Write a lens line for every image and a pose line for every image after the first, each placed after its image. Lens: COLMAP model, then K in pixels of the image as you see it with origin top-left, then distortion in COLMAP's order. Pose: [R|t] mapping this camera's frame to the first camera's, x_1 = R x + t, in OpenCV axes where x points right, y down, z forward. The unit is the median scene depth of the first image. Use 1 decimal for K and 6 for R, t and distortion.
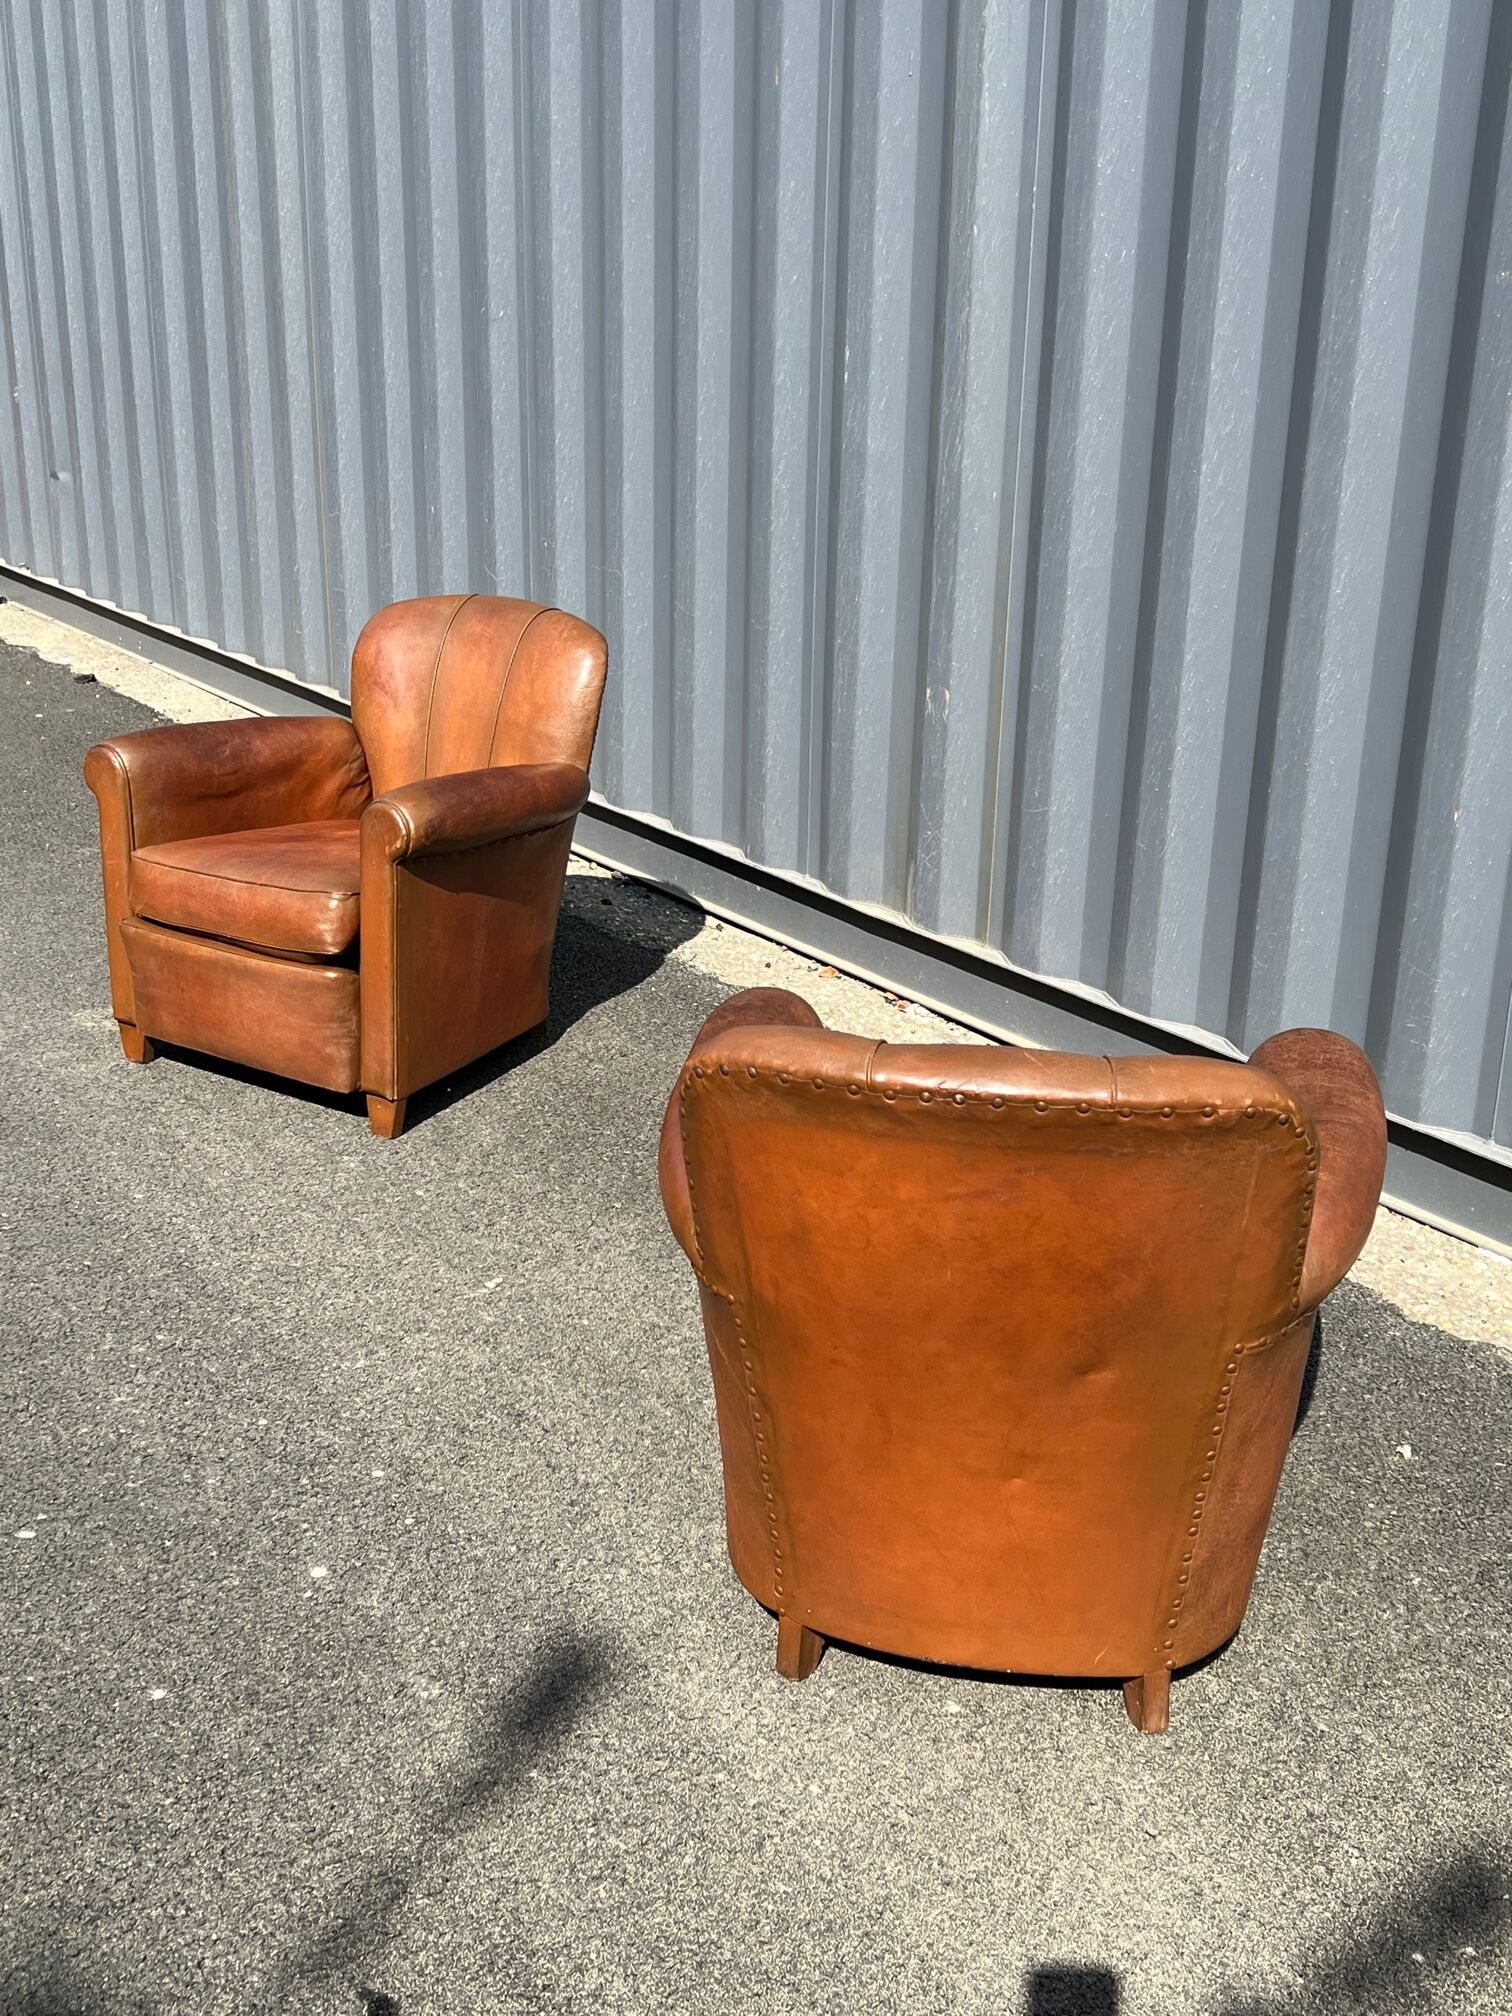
lens RADIAL K [[2202.4, 0, 737.8], [0, 2202.4, 1002.8], [0, 0, 1]] dist [0.180036, -0.513254]
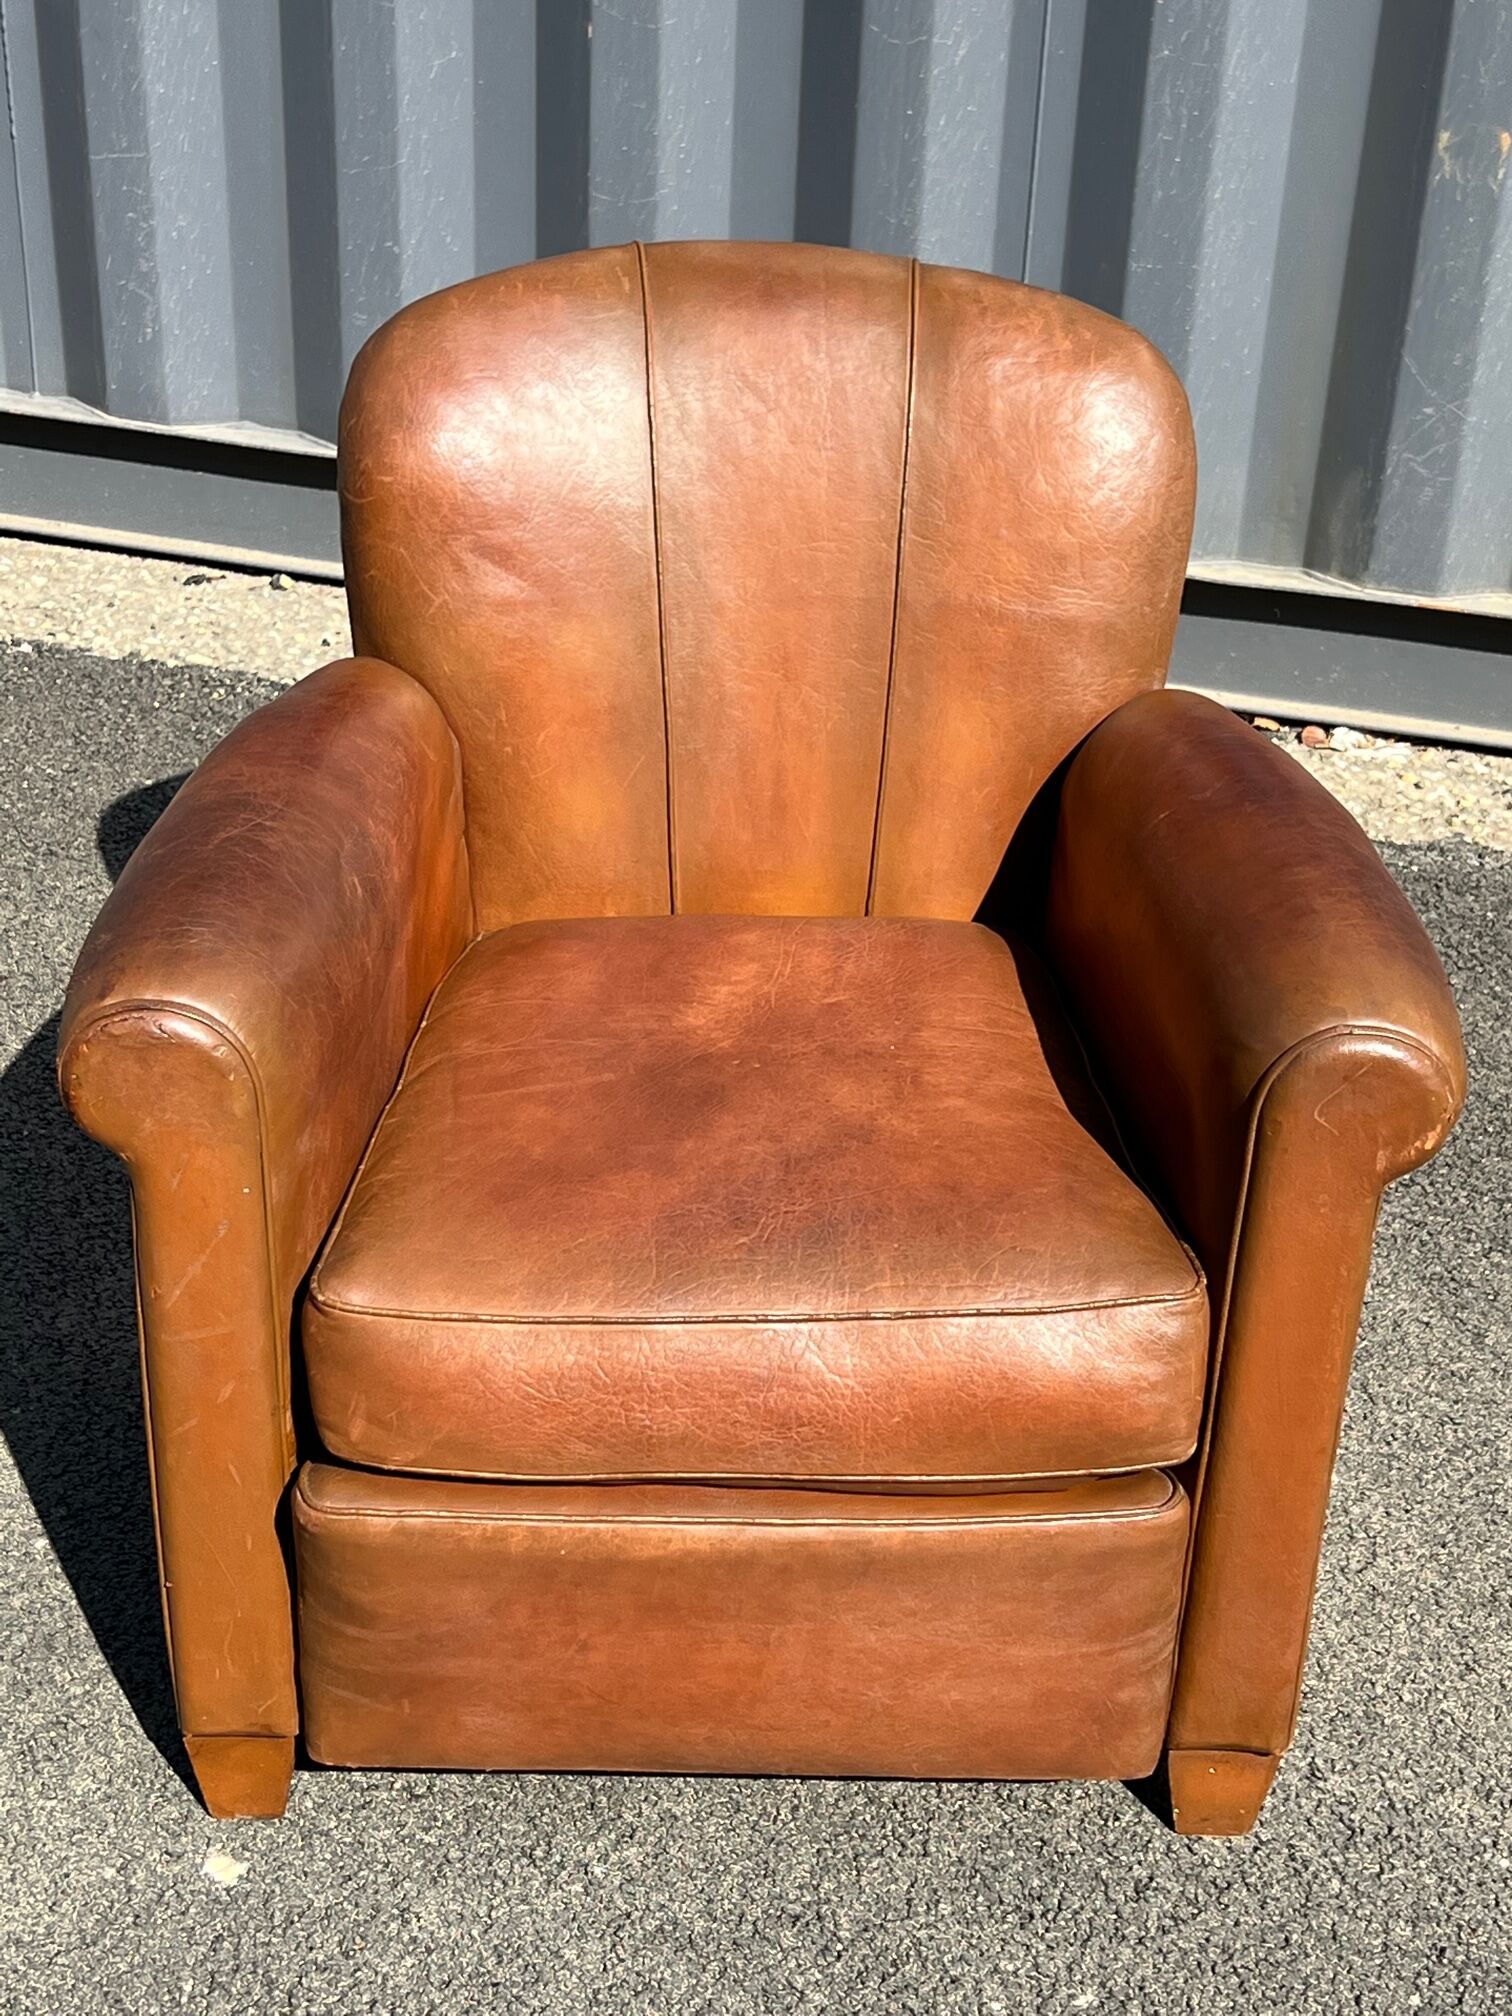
lens RADIAL K [[3156.5, 0, 754.2], [0, 3156.5, 1000.5], [0, 0, 1]] dist [0.231875, -0.848317]
pose [[0.772227, -0.309789, 0.554704, -0.565085], [0.188548, 0.945482, 0.265543, -0.199748], [-0.606725, -0.100471, 0.788537, 0.555024]]
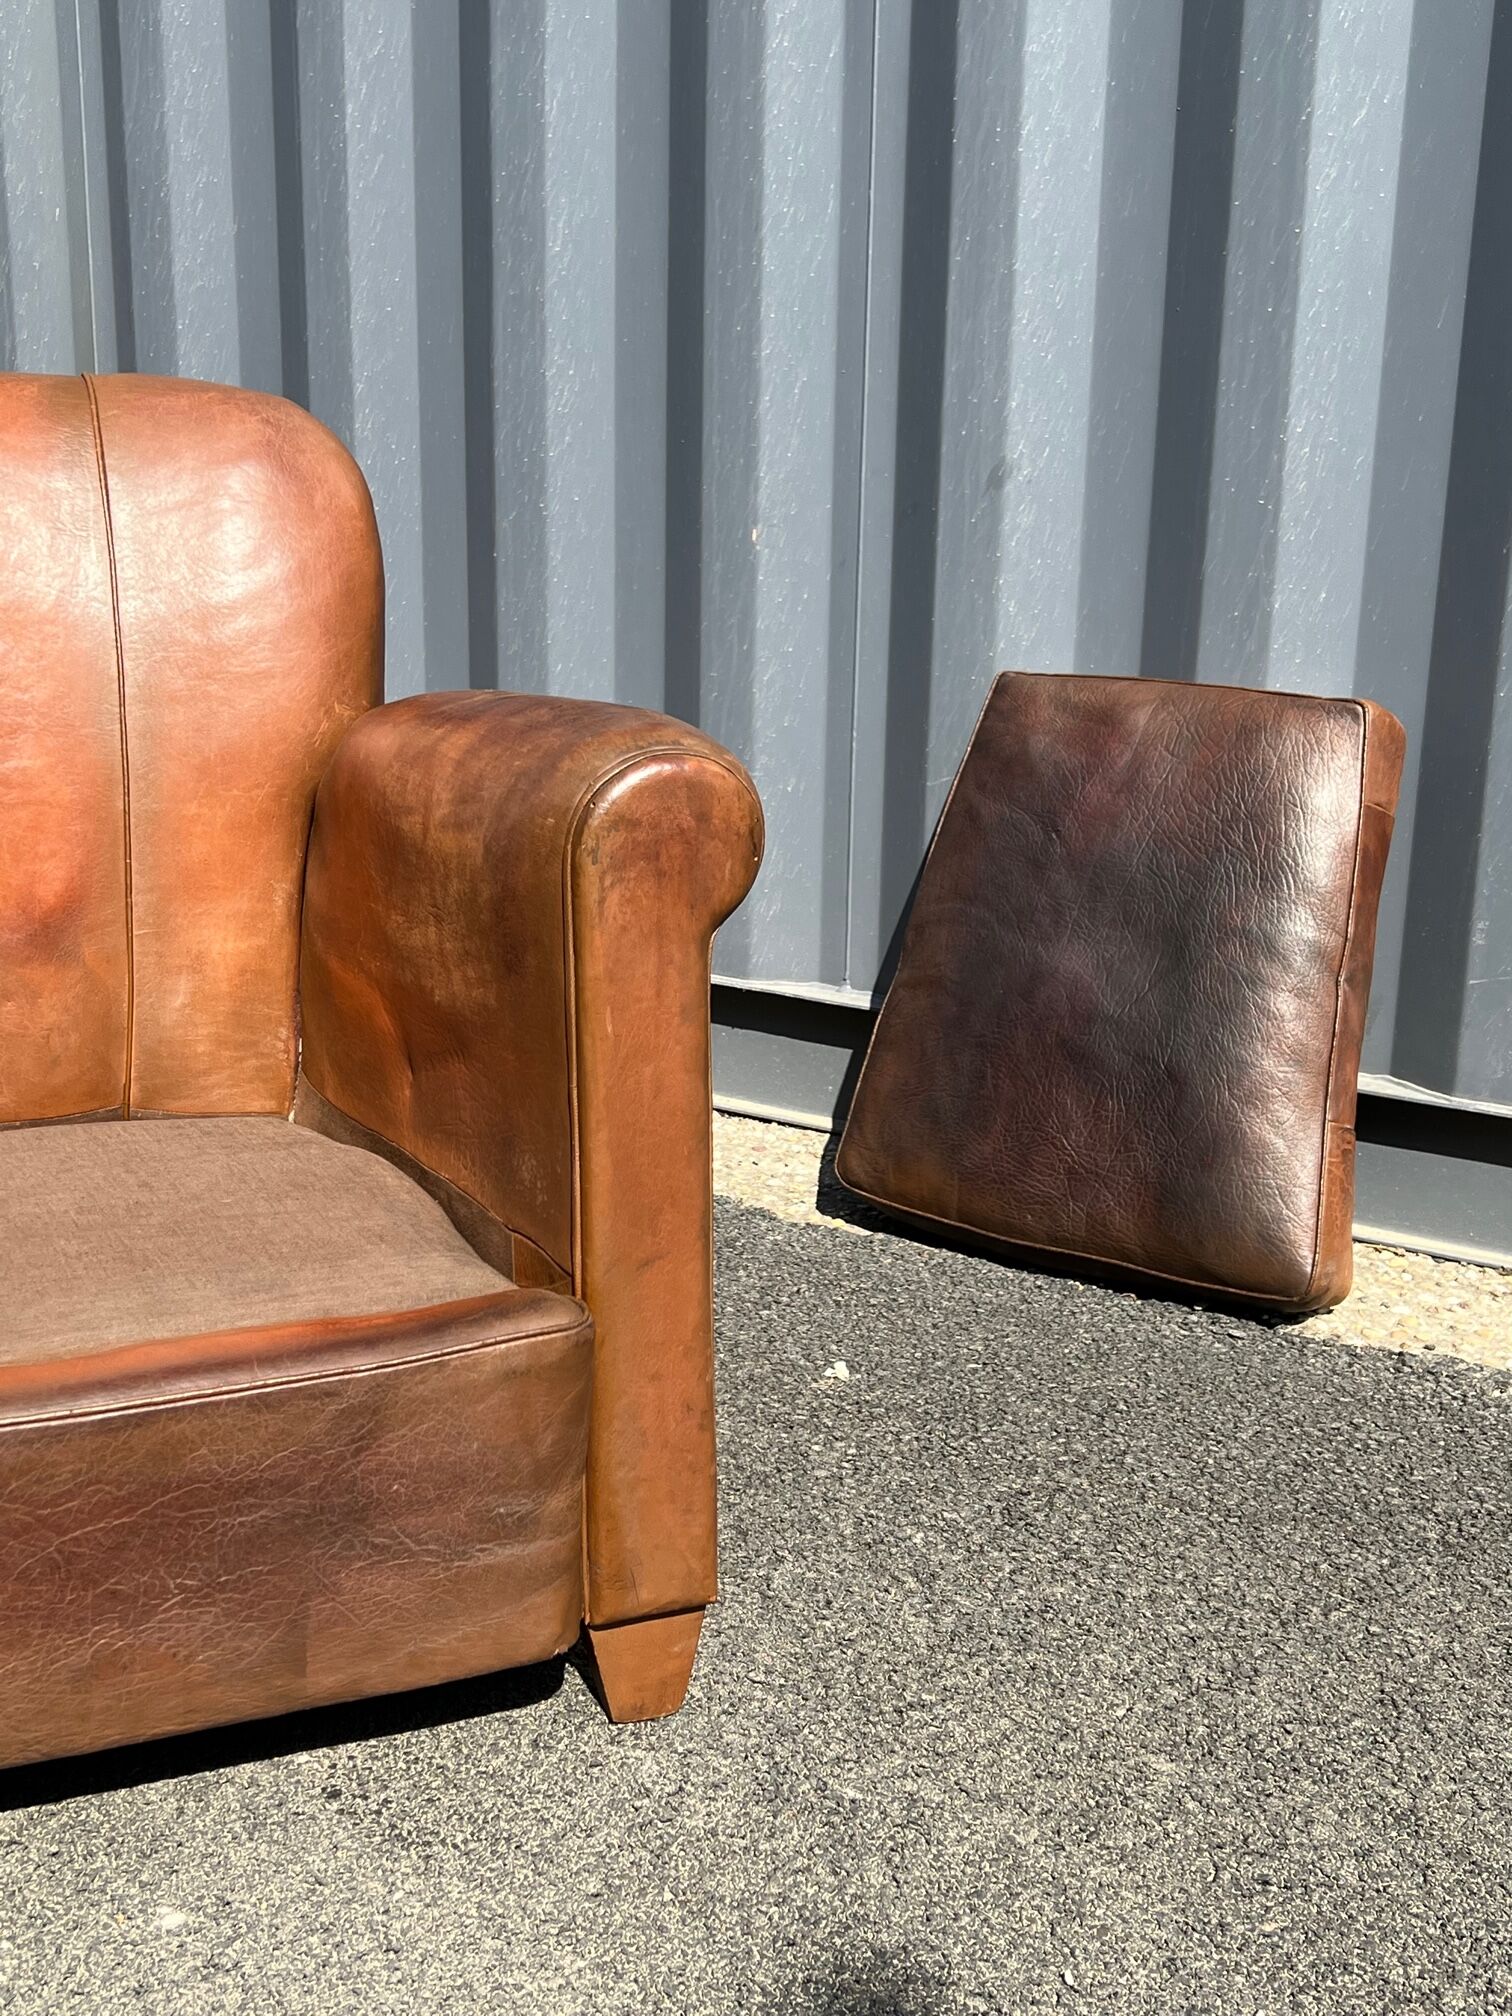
lens RADIAL K [[2282.1, 0, 730.8], [0, 2282.1, 1025.3], [0, 0, 1]] dist [0.168802, -0.474404]
pose [[0.929442, -0.095005, 0.356527, 0.029153], [0.122381, 0.990959, -0.054977, 0.099971], [-0.348080, 0.094730, 0.932666, 0.281028]]
